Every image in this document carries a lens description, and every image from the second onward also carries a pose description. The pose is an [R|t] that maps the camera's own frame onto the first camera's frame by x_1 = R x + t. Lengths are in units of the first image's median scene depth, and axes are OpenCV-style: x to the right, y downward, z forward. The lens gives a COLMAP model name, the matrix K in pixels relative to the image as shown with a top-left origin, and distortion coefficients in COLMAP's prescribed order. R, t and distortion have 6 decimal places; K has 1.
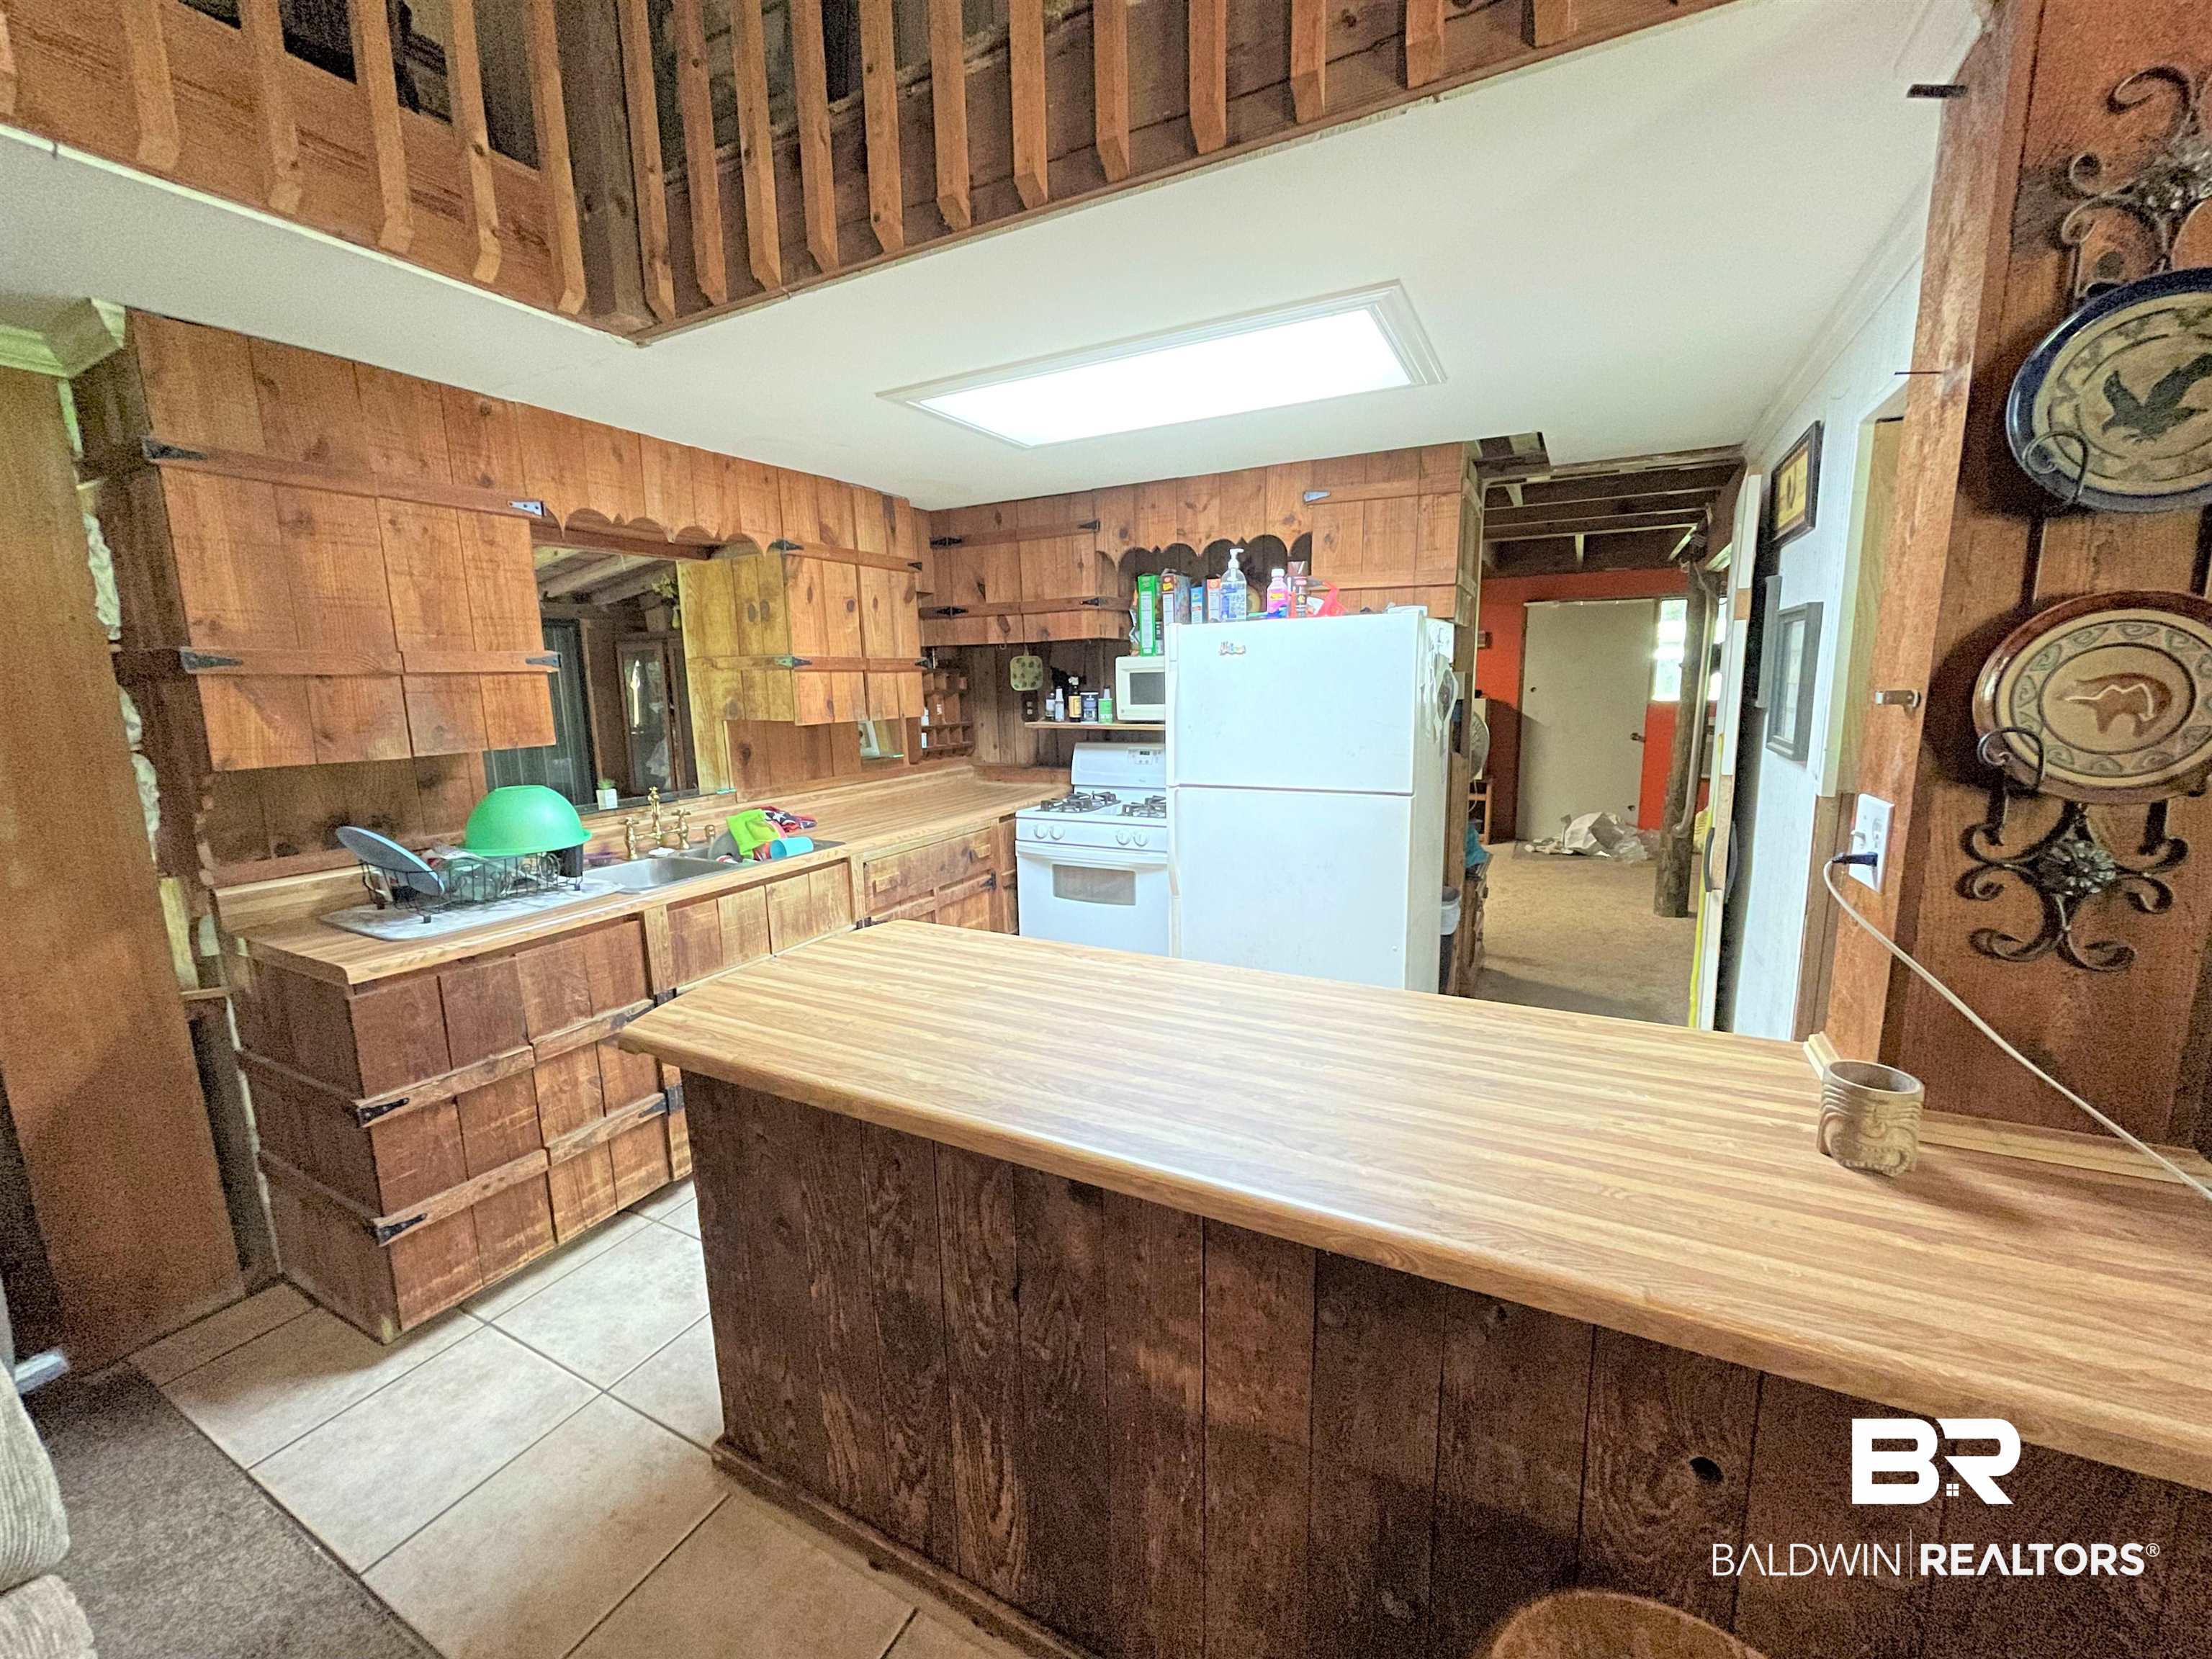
lens RADIAL K [[890.4, 0, 1108.7], [0, 890.4, 825.7], [0, 0, 1]] dist [0.000377, 0.000183]
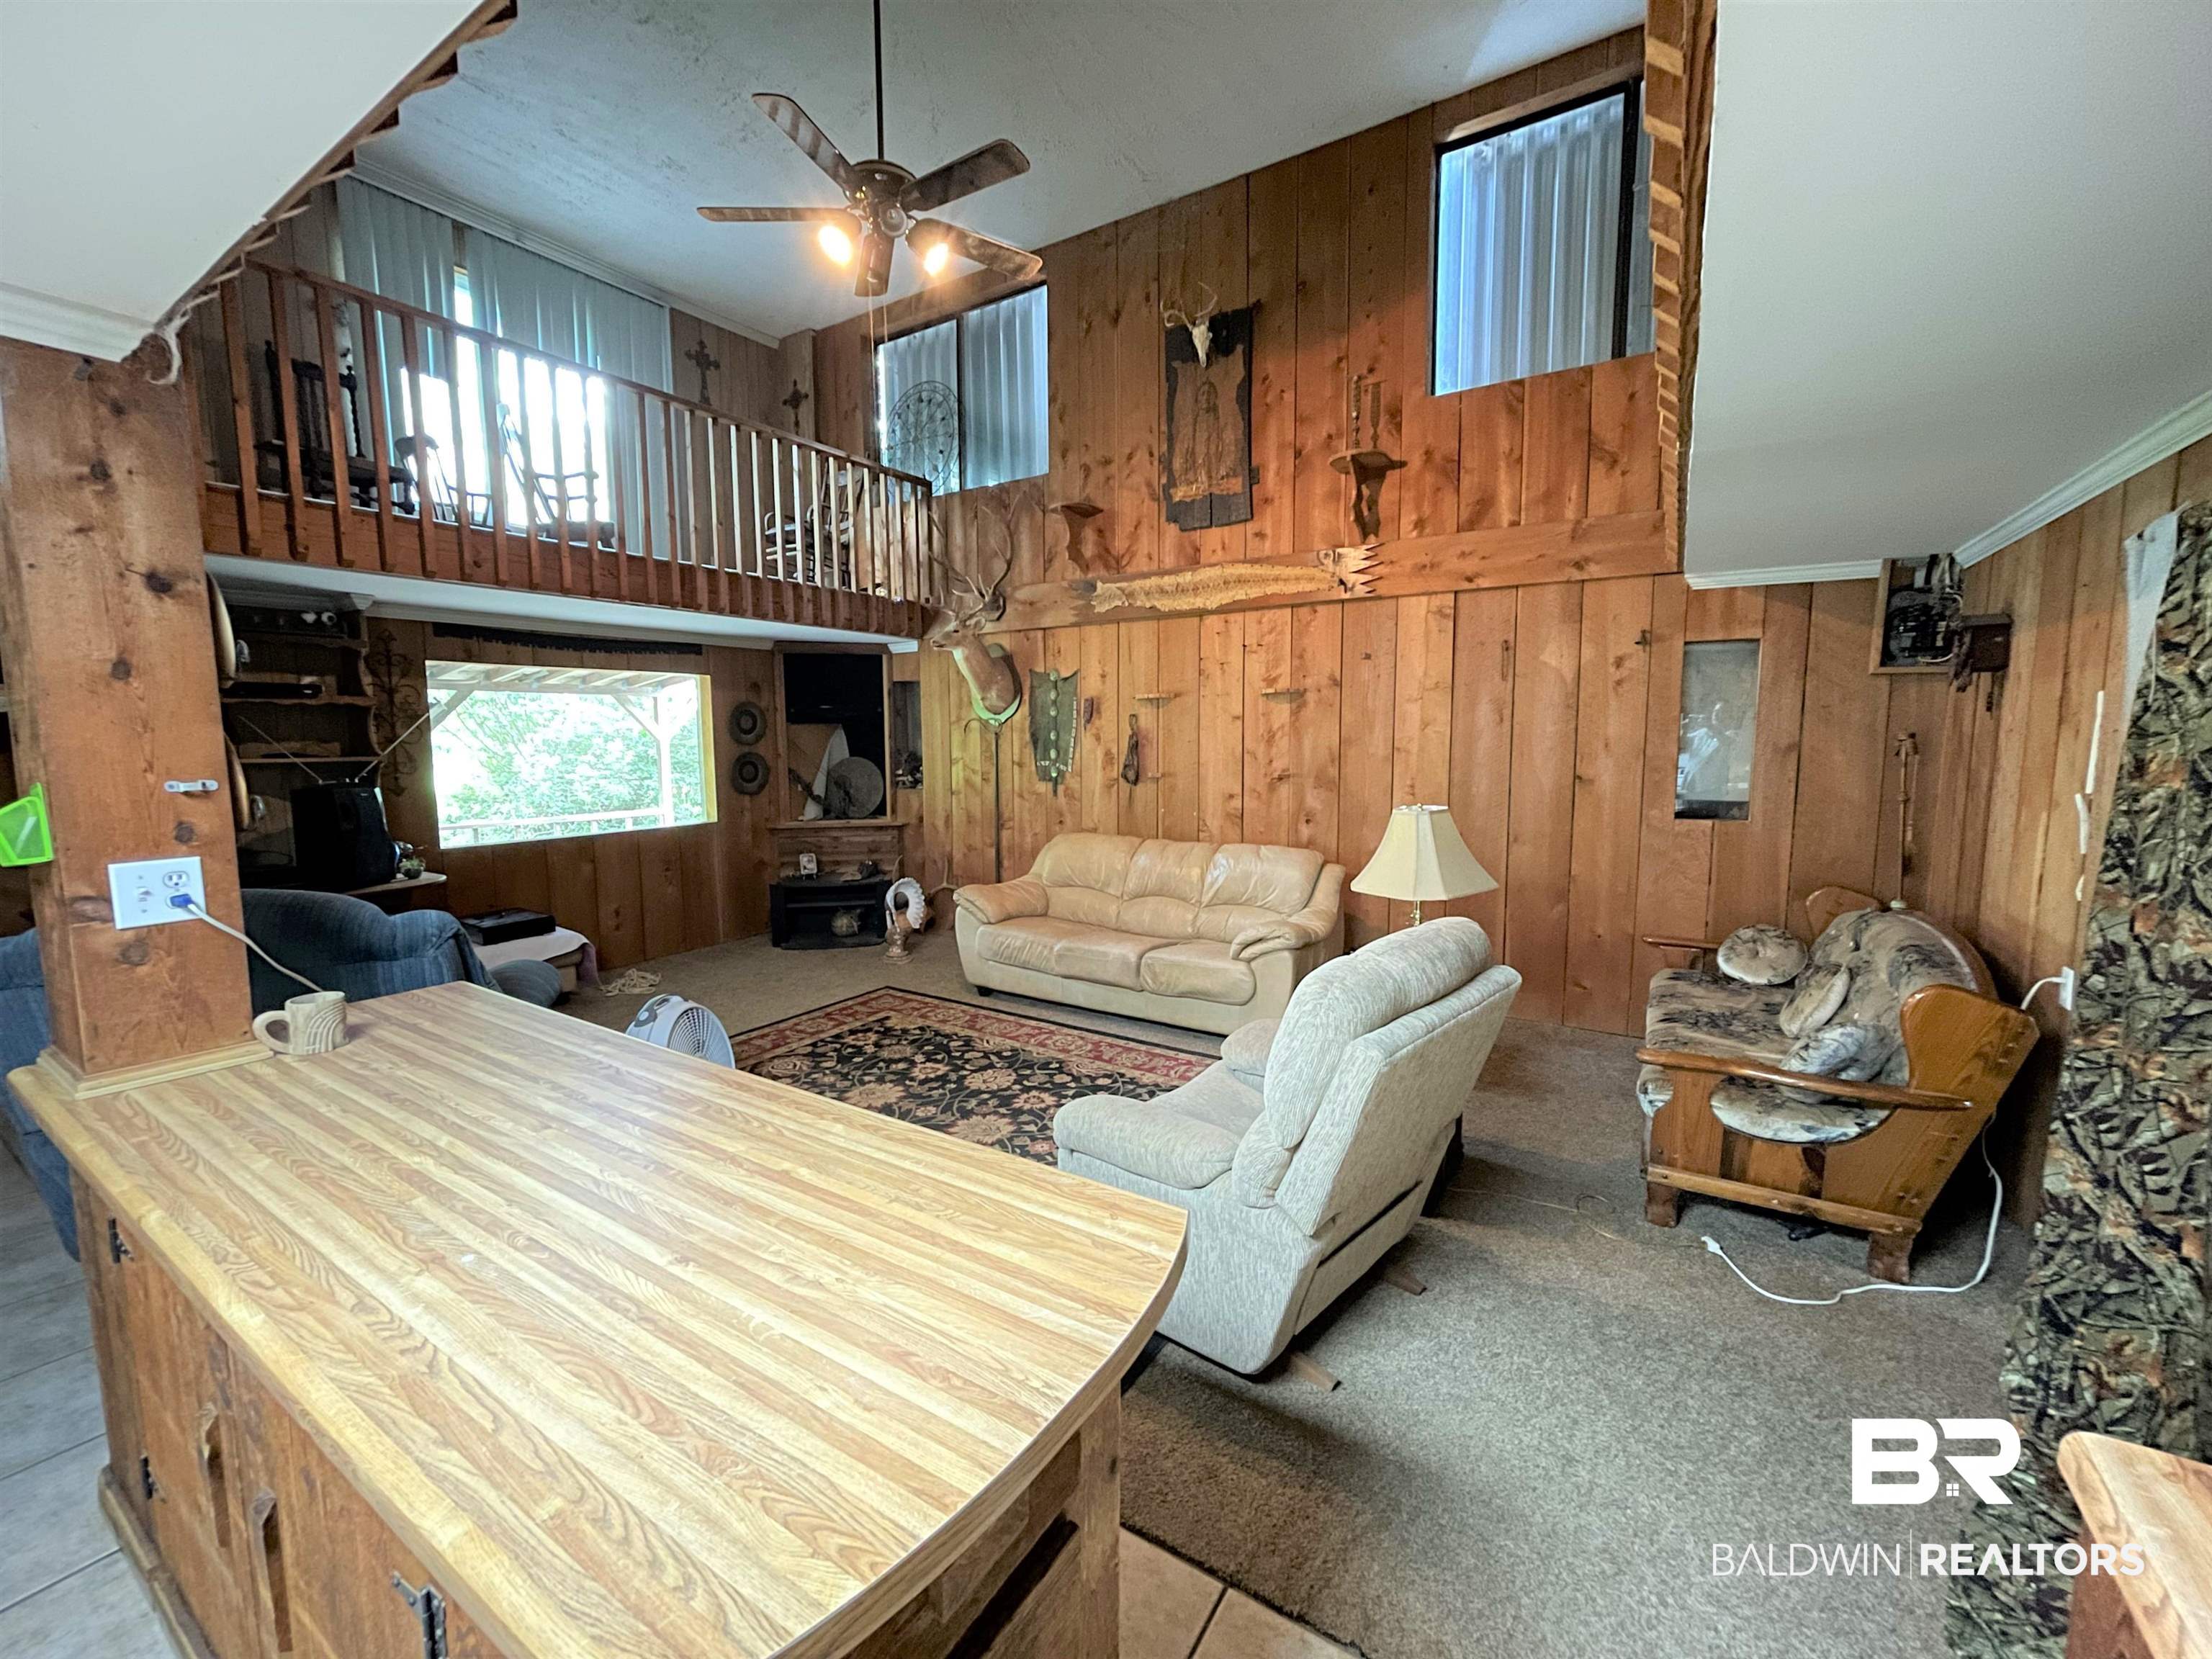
lens RADIAL K [[890.4, 0, 1106.0], [0, 890.4, 824.6], [0, 0, 1]] dist [0.000377, 0.000183]
pose [[-0.996361, 0.018076, 0.083293, -0.513302], [0.039477, 0.963979, 0.263031, -0.274565], [-0.075538, 0.265362, -0.961185, 1.547234]]
